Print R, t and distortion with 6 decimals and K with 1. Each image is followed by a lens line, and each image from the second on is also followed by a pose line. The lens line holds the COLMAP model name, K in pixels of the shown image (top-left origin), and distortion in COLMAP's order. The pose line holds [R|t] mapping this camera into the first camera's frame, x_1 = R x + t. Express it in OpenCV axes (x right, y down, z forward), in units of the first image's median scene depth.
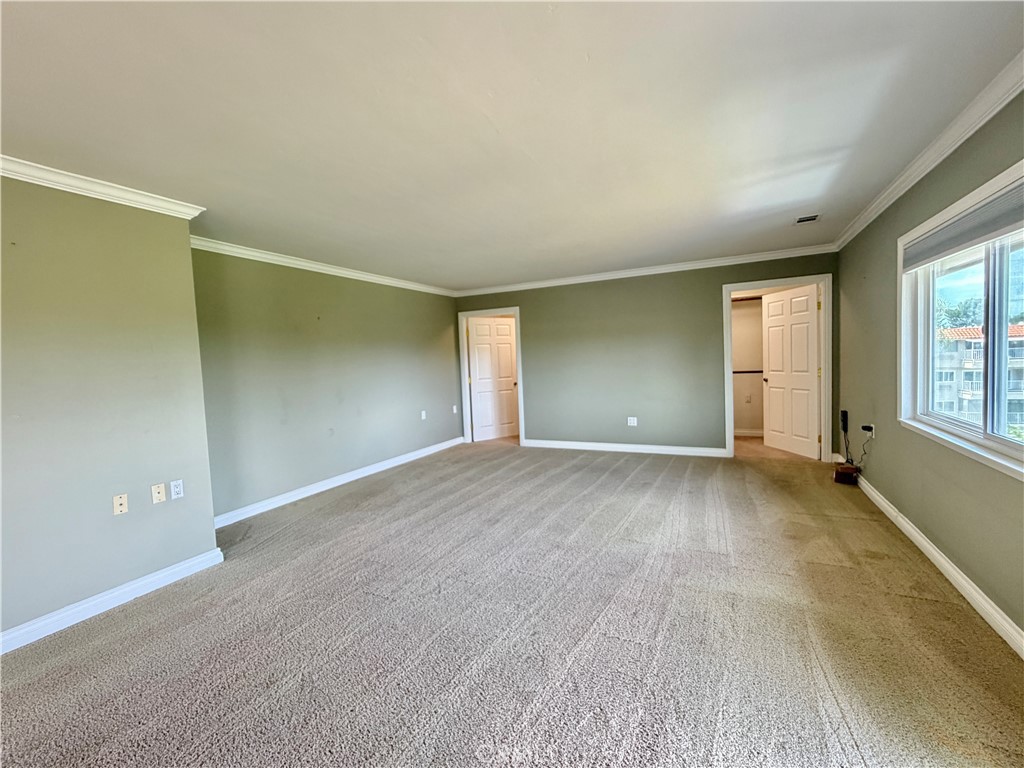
lens RADIAL K [[435.1, 0, 511.0], [0, 435.1, 385.8], [0, 0, 1]] dist [-0.001184, 0.000505]
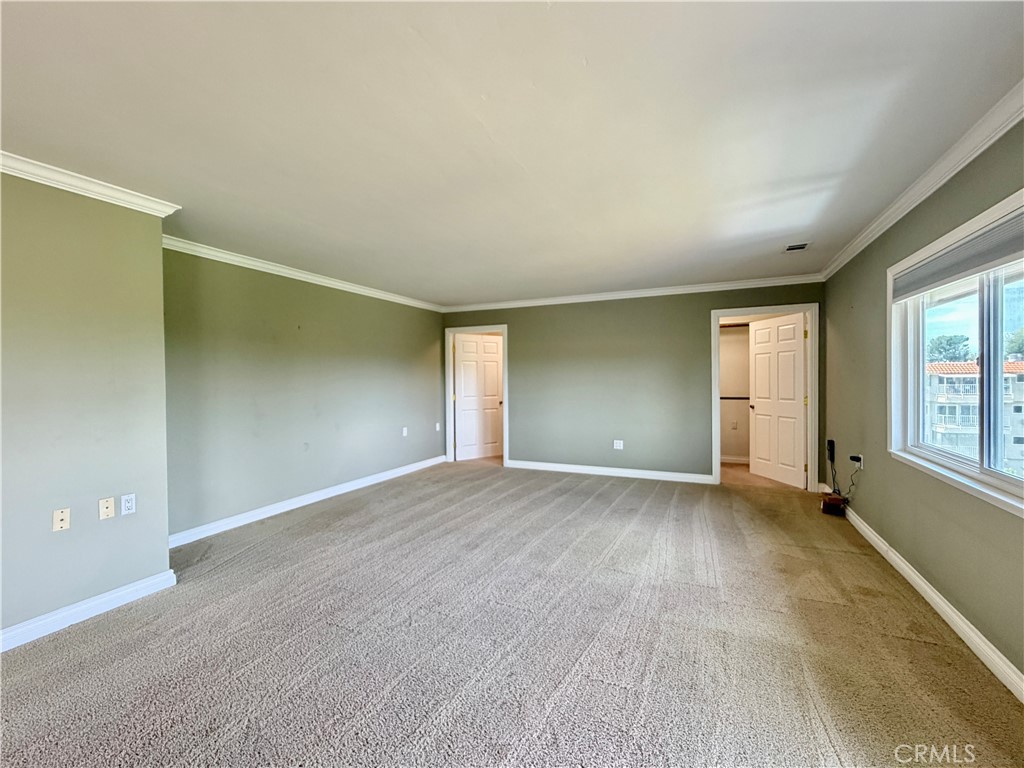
lens RADIAL K [[435.1, 0, 511.1], [0, 435.1, 385.8], [0, 0, 1]] dist [-0.001184, 0.000505]
pose [[0.998949, 0.033713, 0.031061, 0.003222], [-0.032286, 0.998450, -0.045342, 0.003248], [-0.032541, 0.044292, 0.998489, 0.041020]]
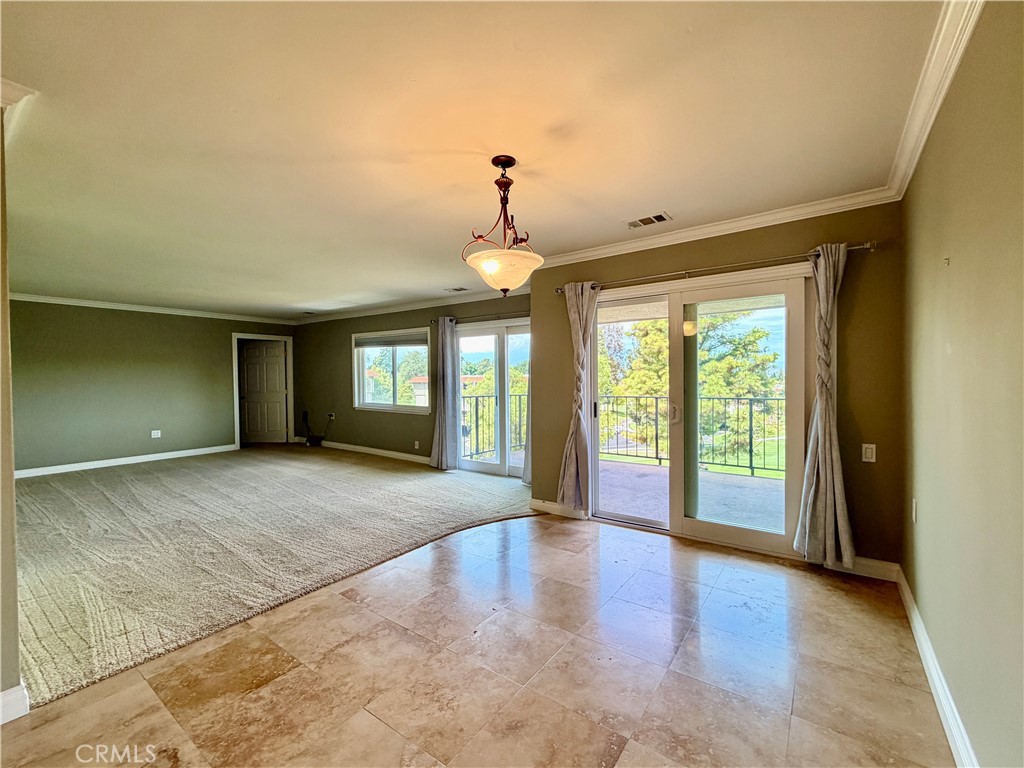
lens RADIAL K [[435.1, 0, 510.6], [0, 435.1, 383.6], [0, 0, 1]] dist [-0.001184, 0.000505]
pose [[0.165349, 0.024086, 0.985941, -1.399396], [0.059546, 0.997634, -0.034358, 0.083704], [-0.984436, 0.064390, 0.163524, -0.280335]]
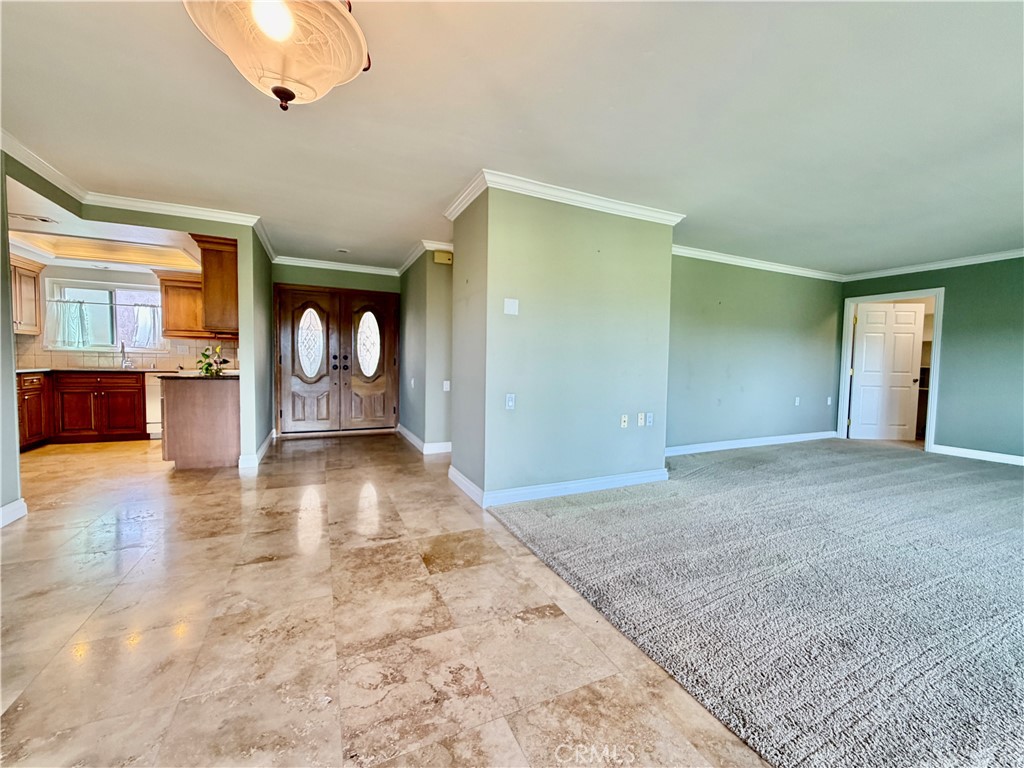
lens RADIAL K [[409.3, 0, 508.8], [0, 409.3, 385.7], [0, 0, 1]] dist [-0.001211, 0.000683]
pose [[0.783151, 0.090594, -0.615197, -0.295232], [-0.086424, 0.995586, 0.036592, 0.111547], [0.615797, 0.024511, 0.787523, -0.305489]]
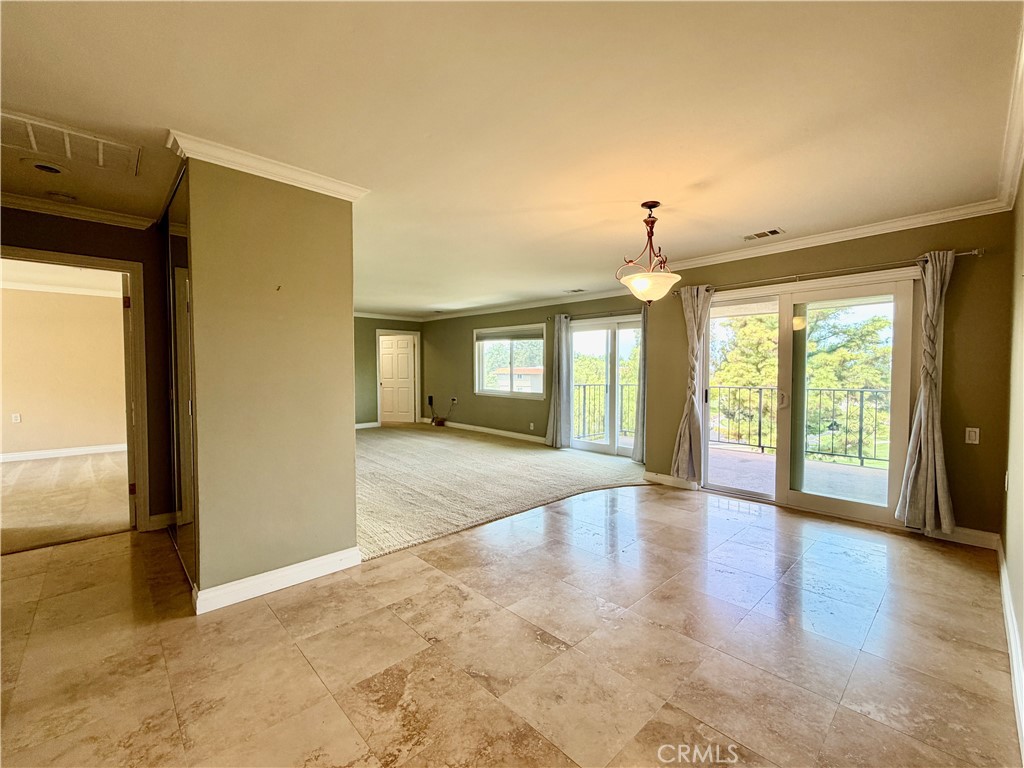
lens RADIAL K [[435.1, 0, 510.4], [0, 435.1, 384.6], [0, 0, 1]] dist [-0.001184, 0.000505]
pose [[0.343864, 0.007104, 0.938992, -1.716172], [0.041590, 0.998875, -0.022788, 0.099214], [-0.938098, 0.046888, 0.343182, -0.194233]]
